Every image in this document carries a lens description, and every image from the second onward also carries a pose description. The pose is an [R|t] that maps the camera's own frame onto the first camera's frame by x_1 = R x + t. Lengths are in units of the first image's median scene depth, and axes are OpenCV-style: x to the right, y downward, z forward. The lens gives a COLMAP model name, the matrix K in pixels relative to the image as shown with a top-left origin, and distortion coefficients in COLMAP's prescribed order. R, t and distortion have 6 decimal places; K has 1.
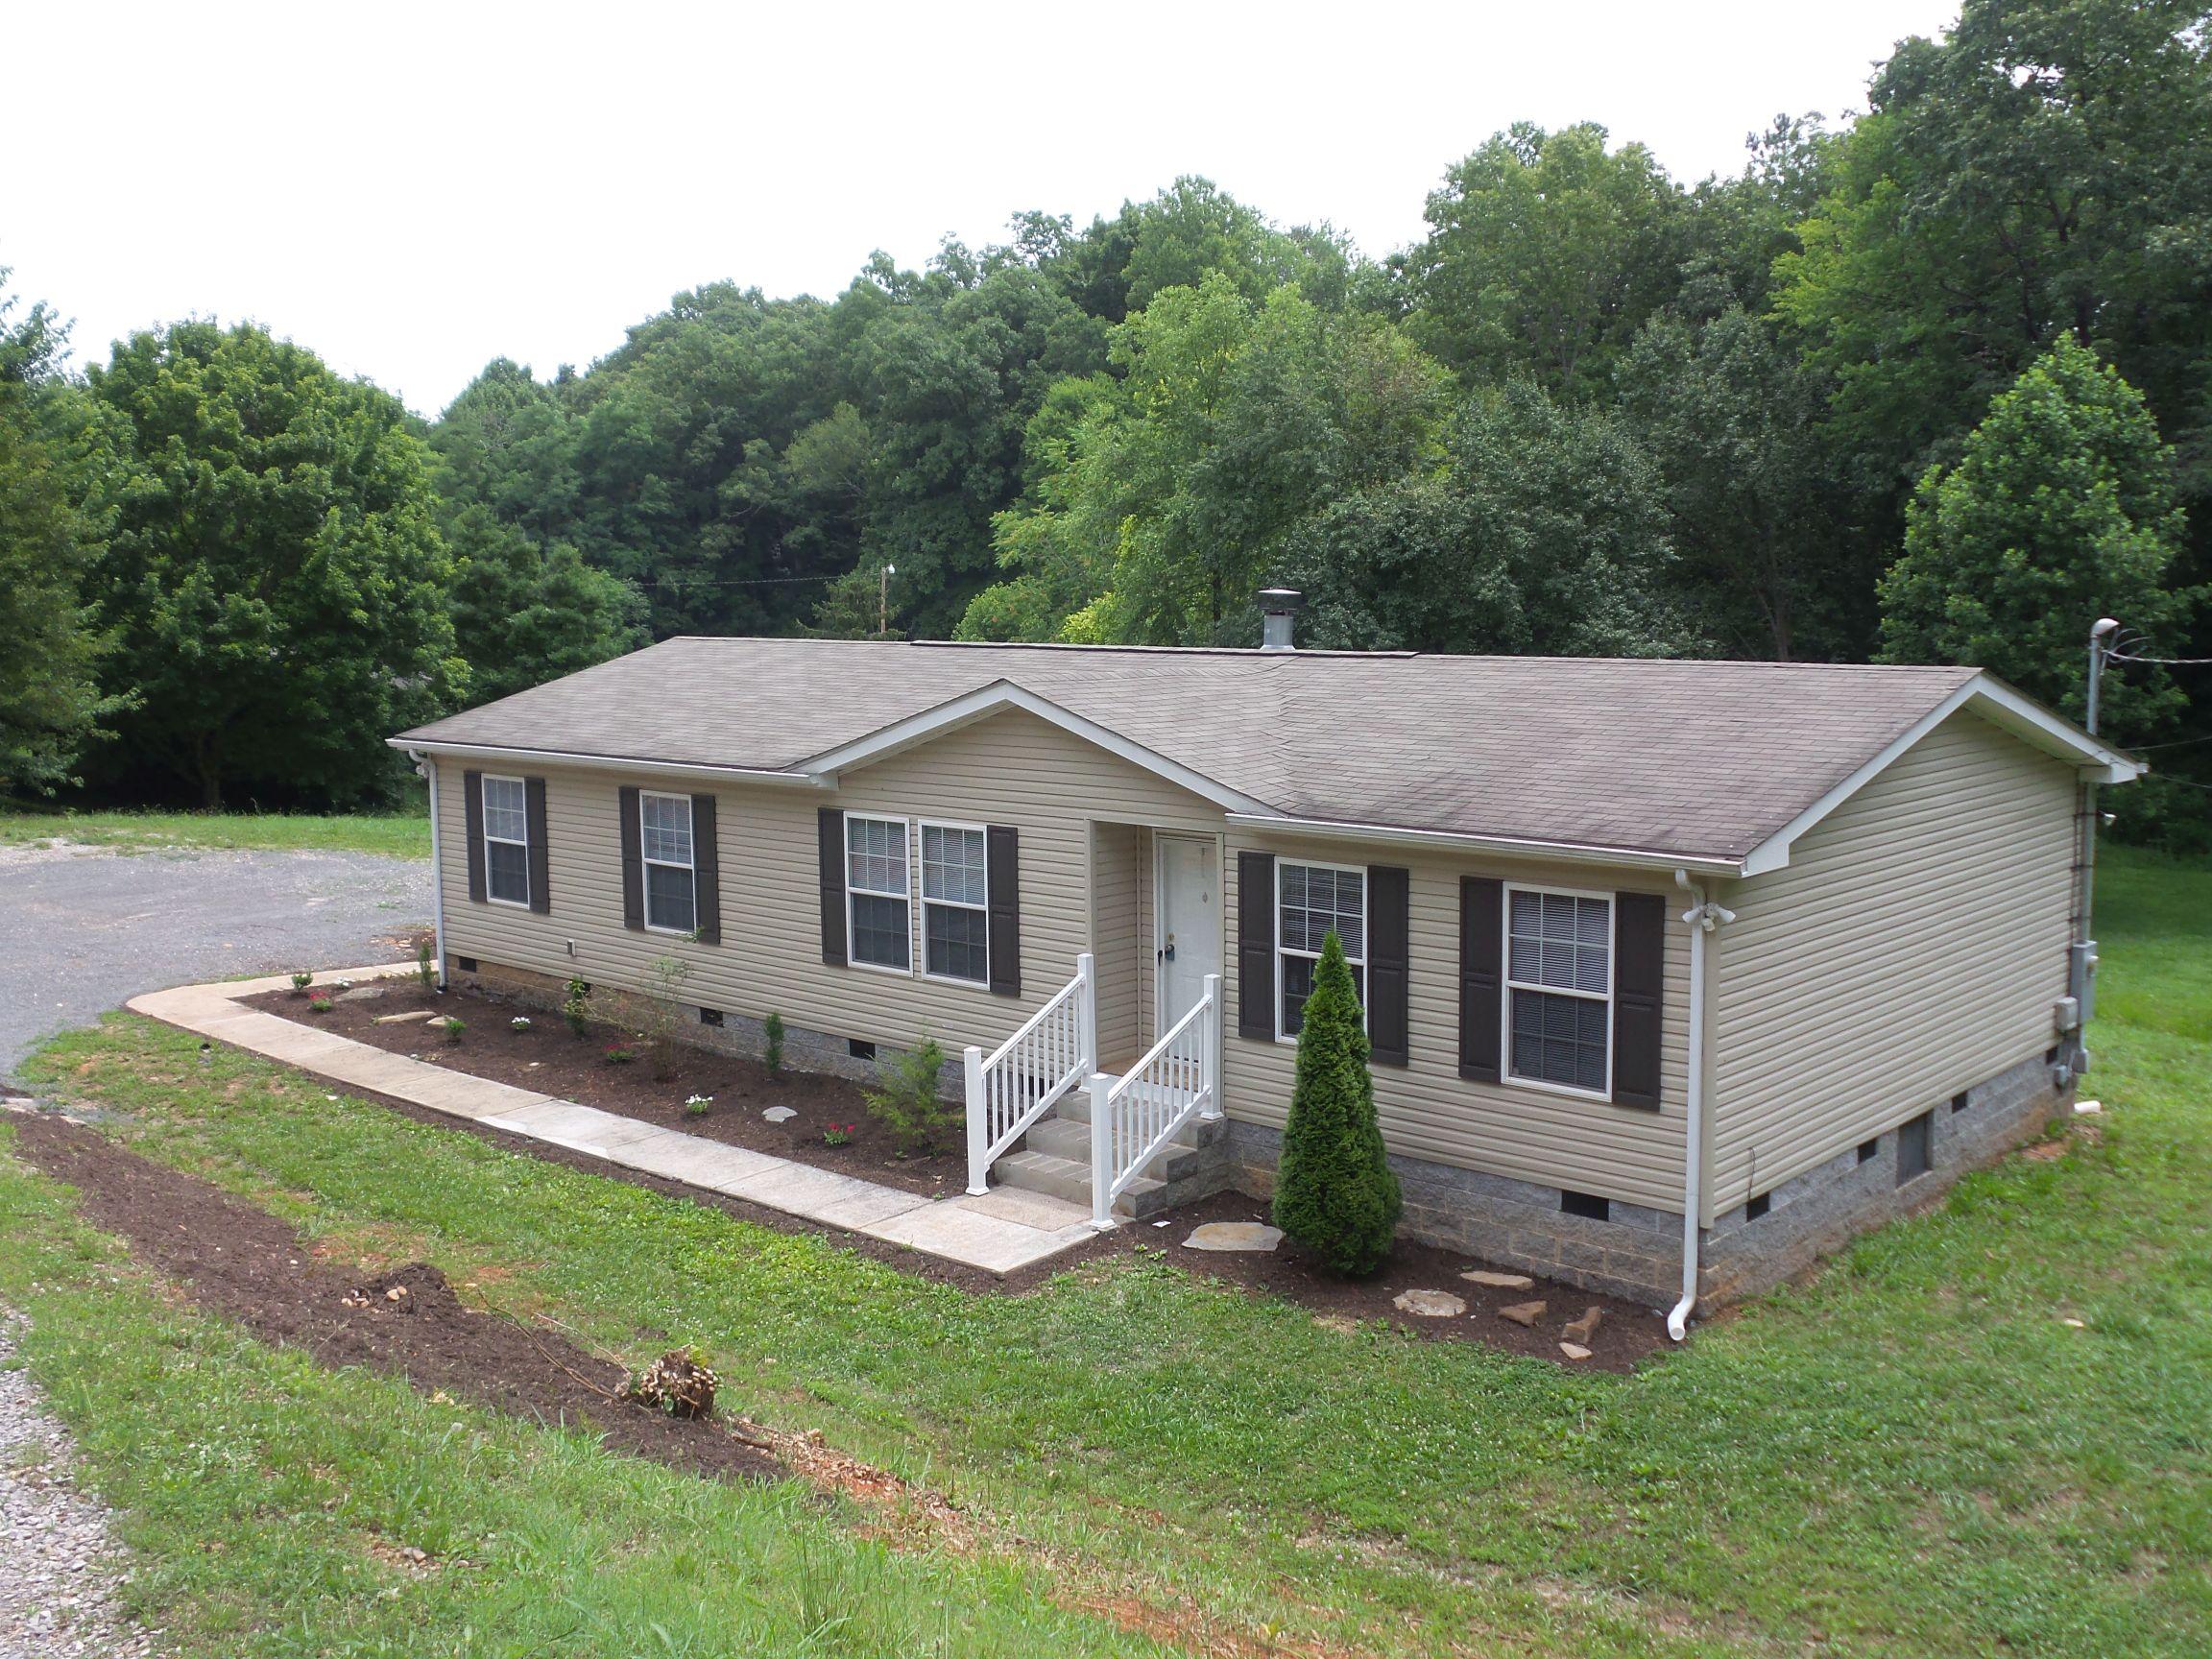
lens RADIAL K [[2148.9, 0, 1108.3], [0, 2148.9, 829.2], [0, 0, 1]] dist [0.024973, 0.000000]
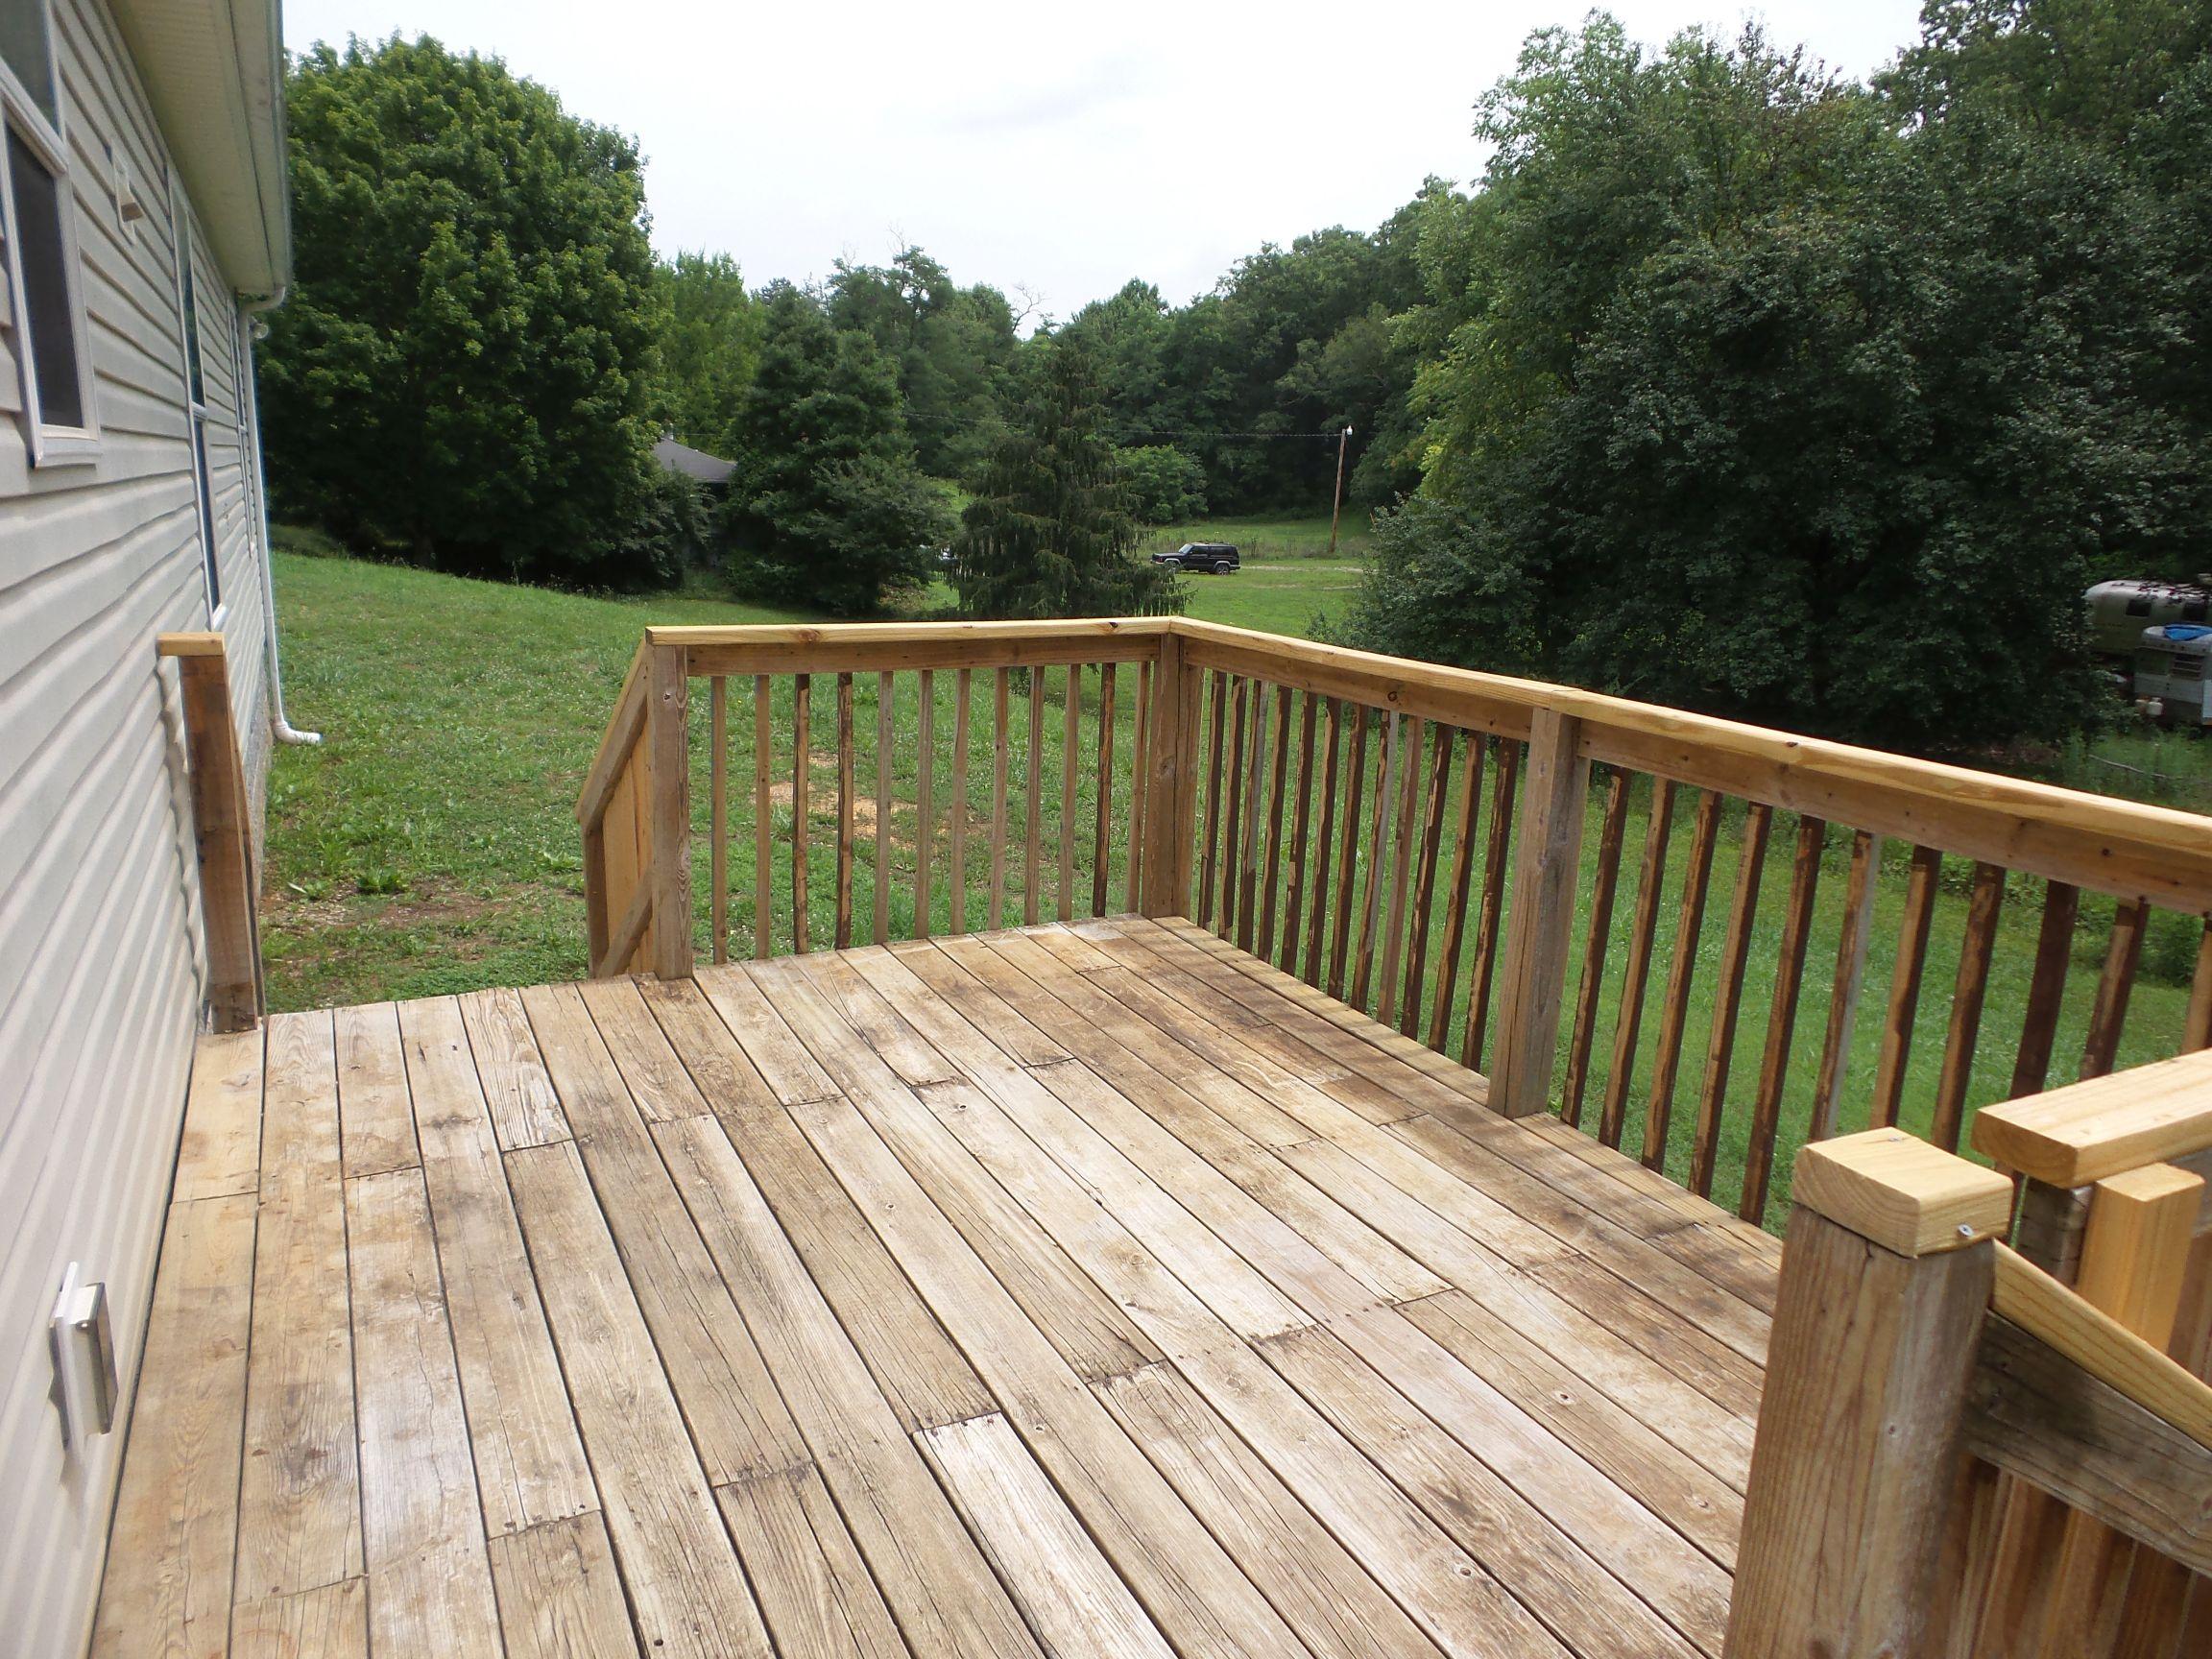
lens RADIAL K [[1523.0, 0, 1109.3], [0, 1523.0, 833.7], [0, 0, 1]] dist [0.009639, -0.014586]
pose [[0.936548, 0.118480, -0.329909, 0.114571], [-0.084675, 0.989742, 0.115069, 0.005174], [0.340158, -0.079833, 0.936973, 0.389165]]
